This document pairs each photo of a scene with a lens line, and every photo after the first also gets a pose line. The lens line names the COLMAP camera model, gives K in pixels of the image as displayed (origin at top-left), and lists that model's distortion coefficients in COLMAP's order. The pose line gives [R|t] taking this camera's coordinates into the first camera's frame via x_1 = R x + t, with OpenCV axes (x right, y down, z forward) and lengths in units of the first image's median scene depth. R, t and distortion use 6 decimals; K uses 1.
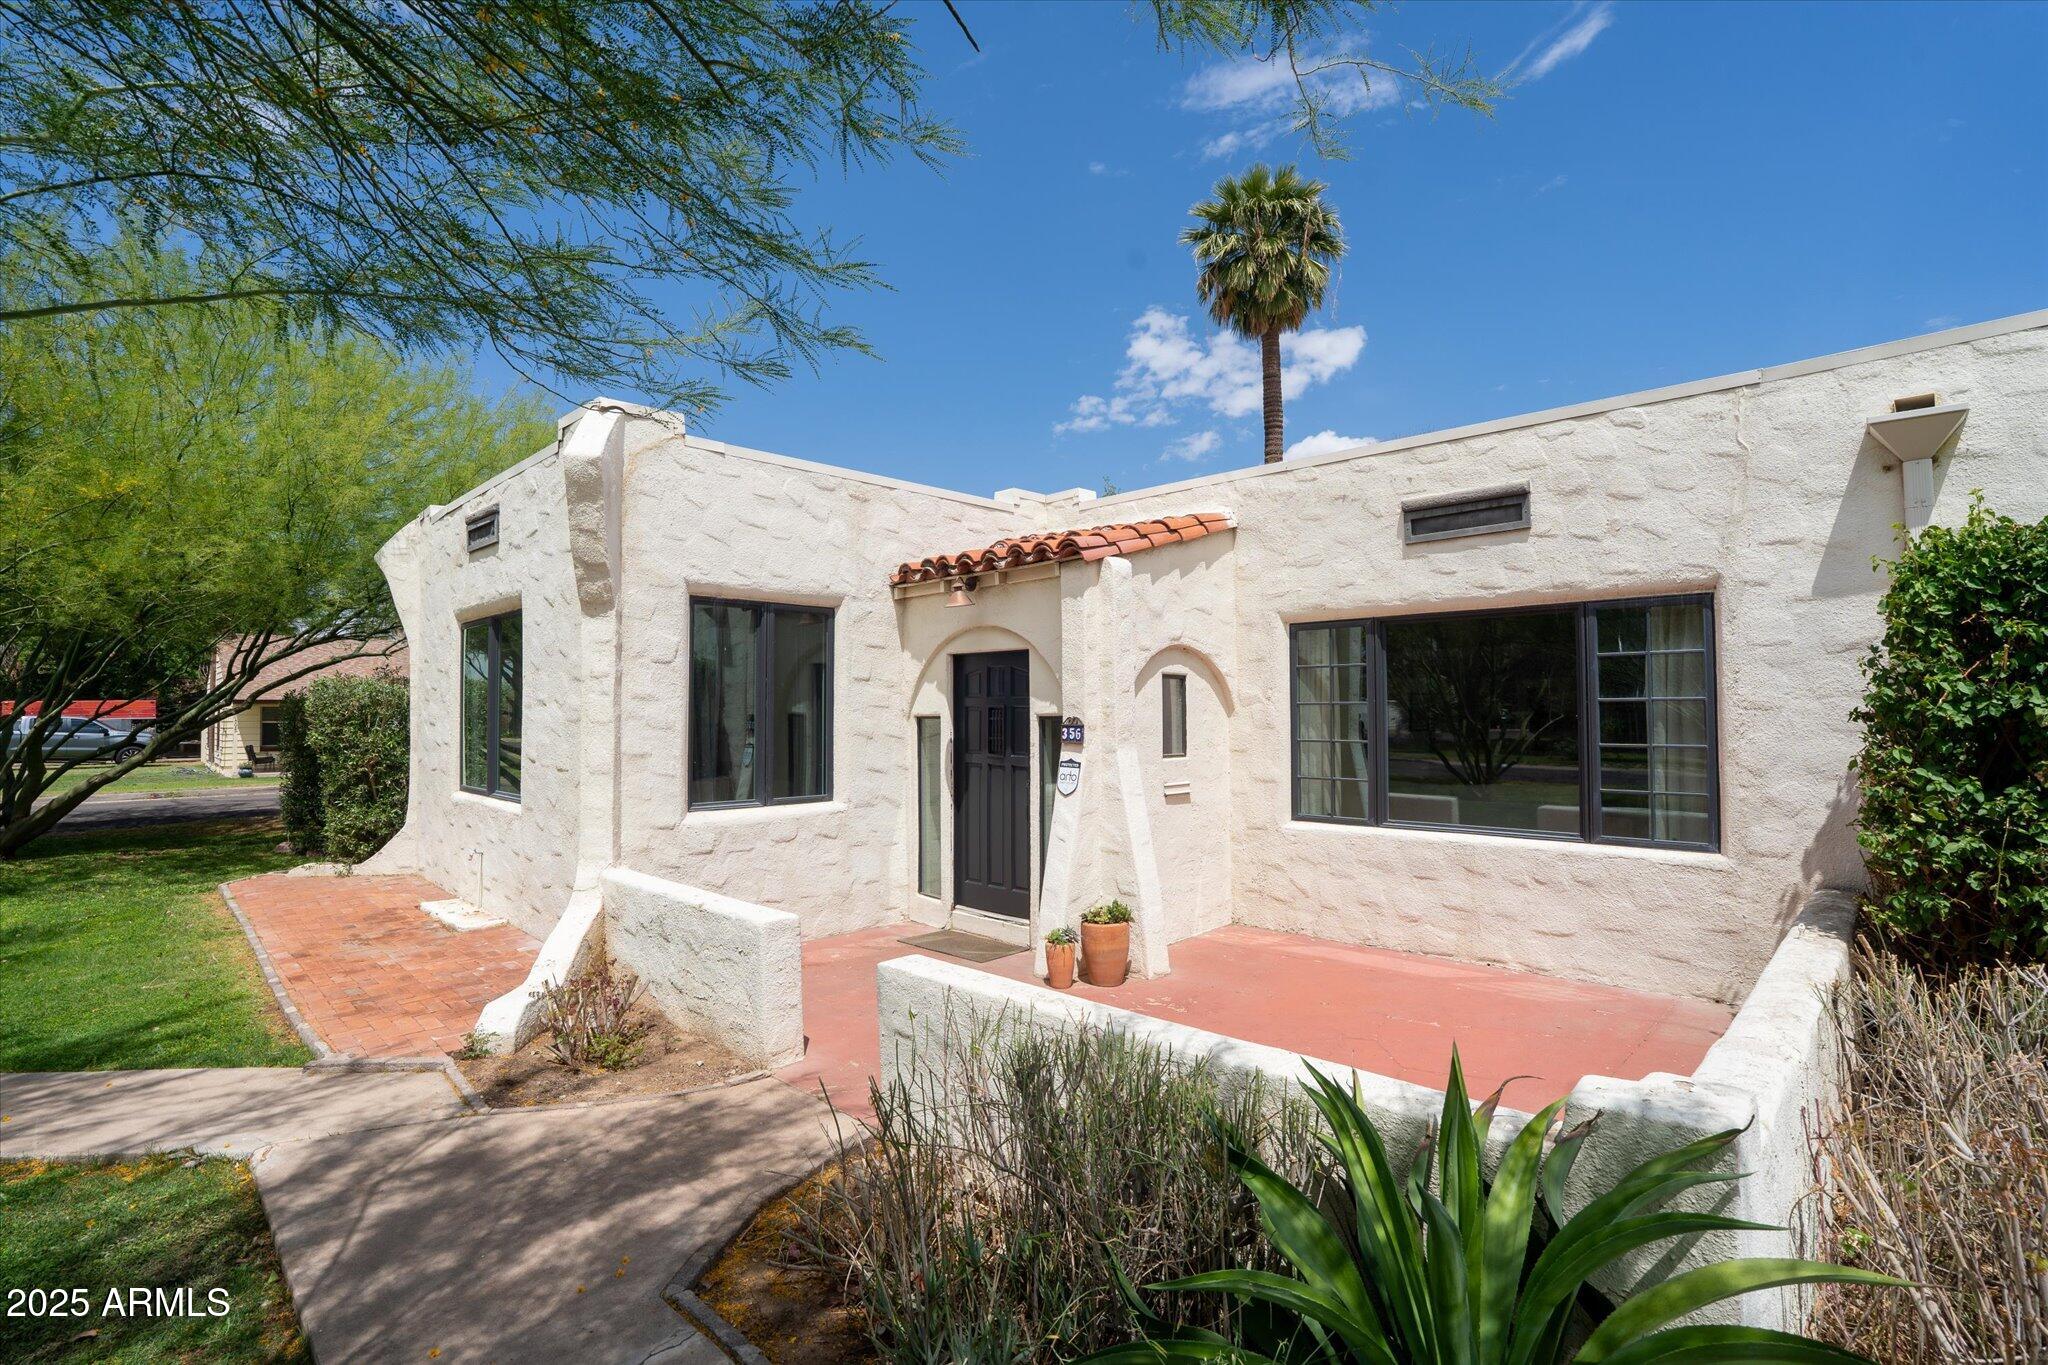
lens RADIAL K [[987.2, 0, 1020.4], [0, 987.2, 681.2], [0, 0, 1]] dist [-0.071966, 0.028575]
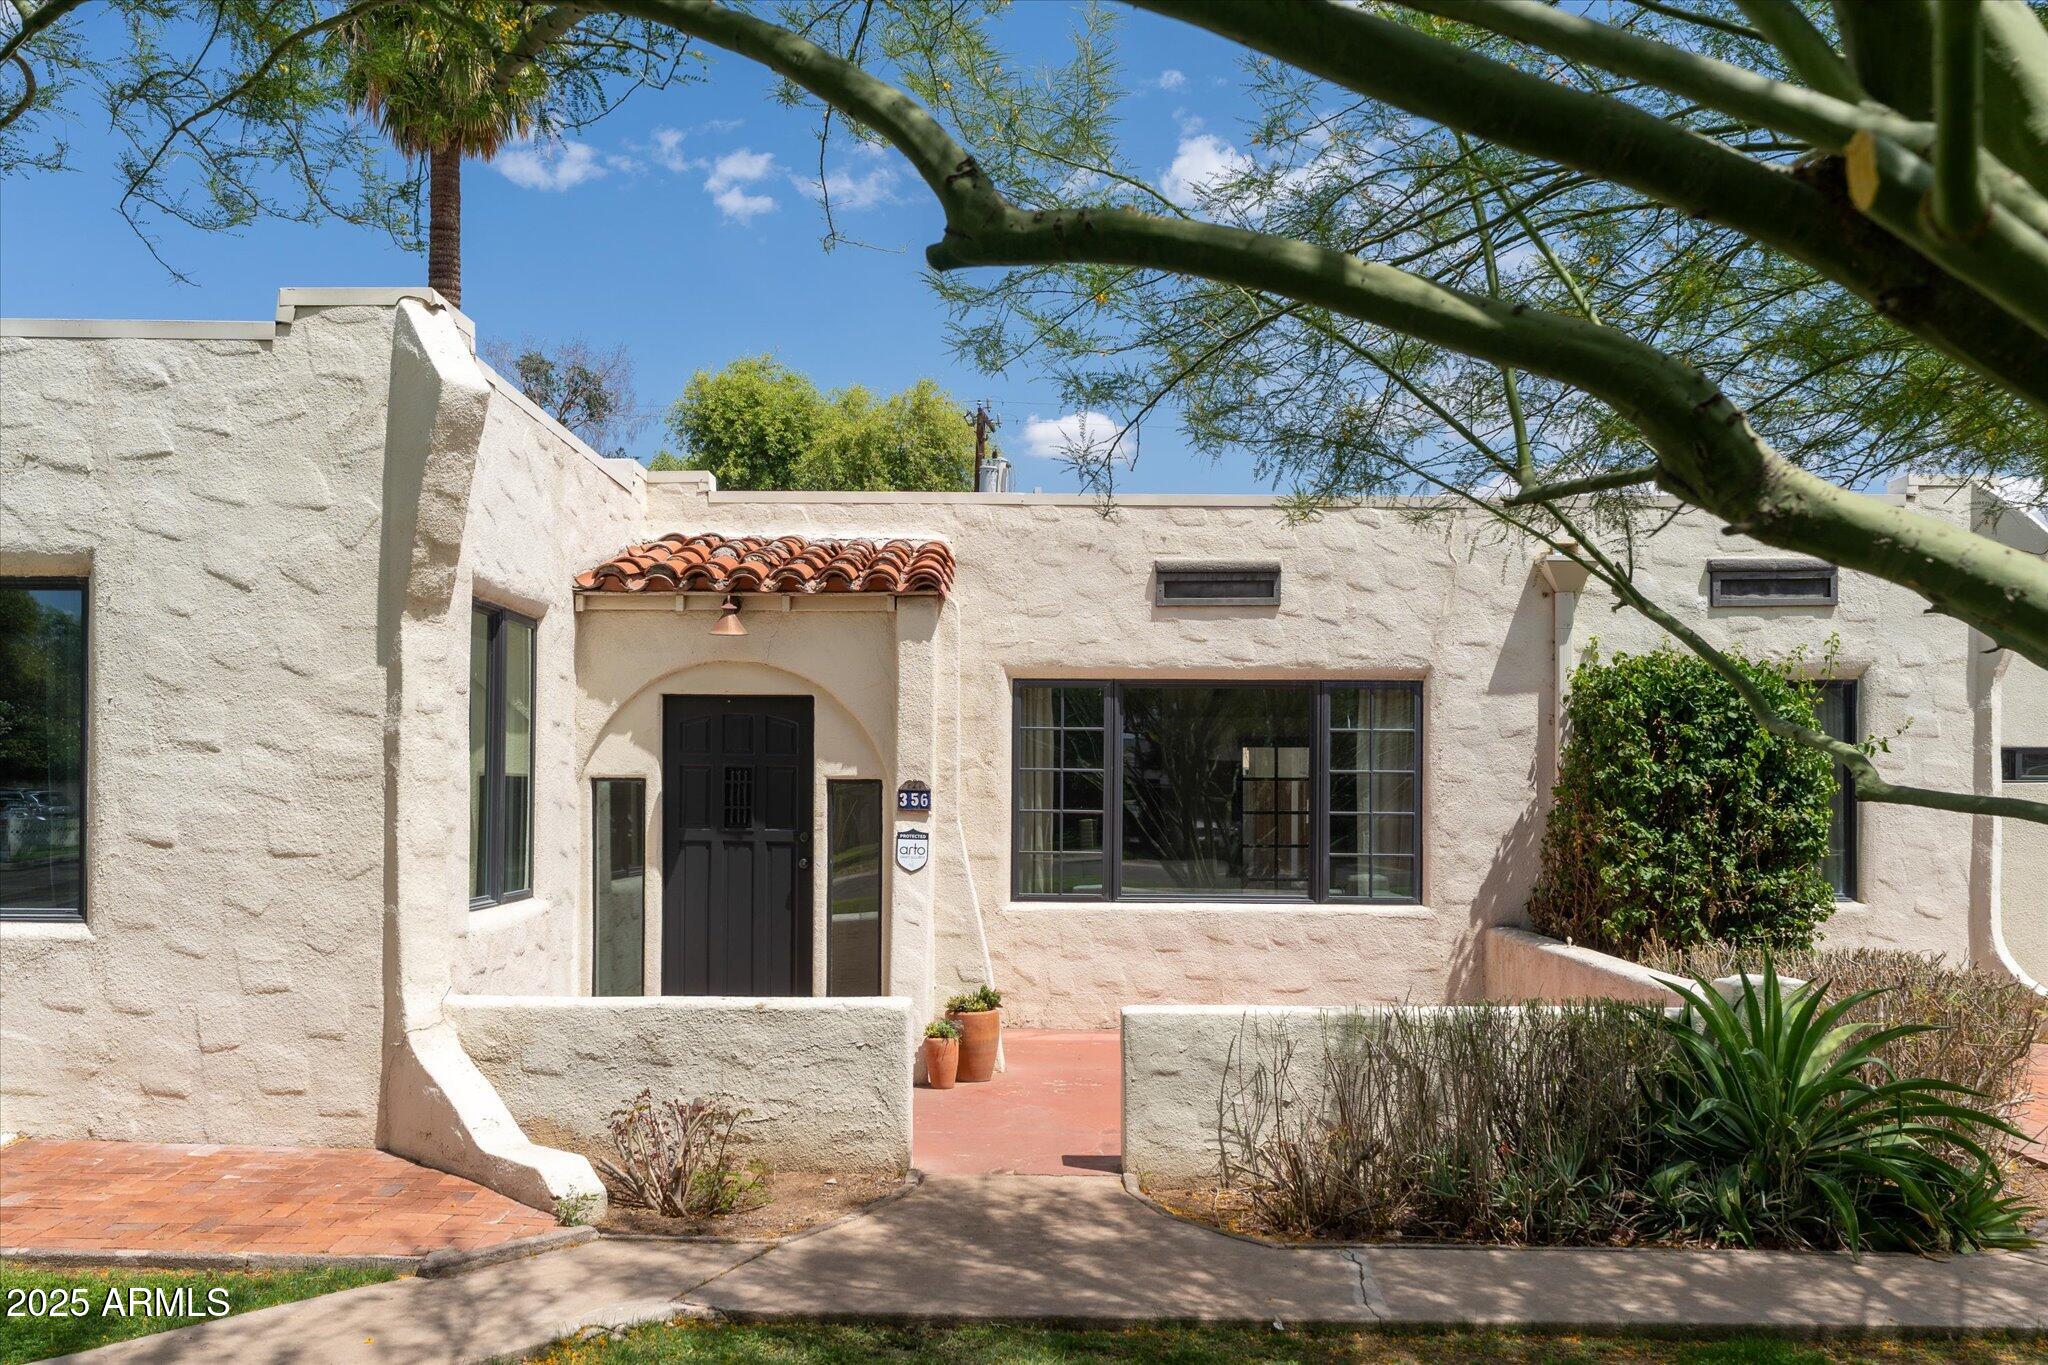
lens RADIAL K [[1793.9, 0, 1027.8], [0, 1793.9, 785.7], [0, 0, 1]] dist [0.007222, -0.003119]
pose [[0.702495, 0.011365, 0.711598, -1.034745], [-0.032827, 0.999326, 0.016447, 0.012677], [-0.710932, -0.034914, 0.702394, -0.171059]]
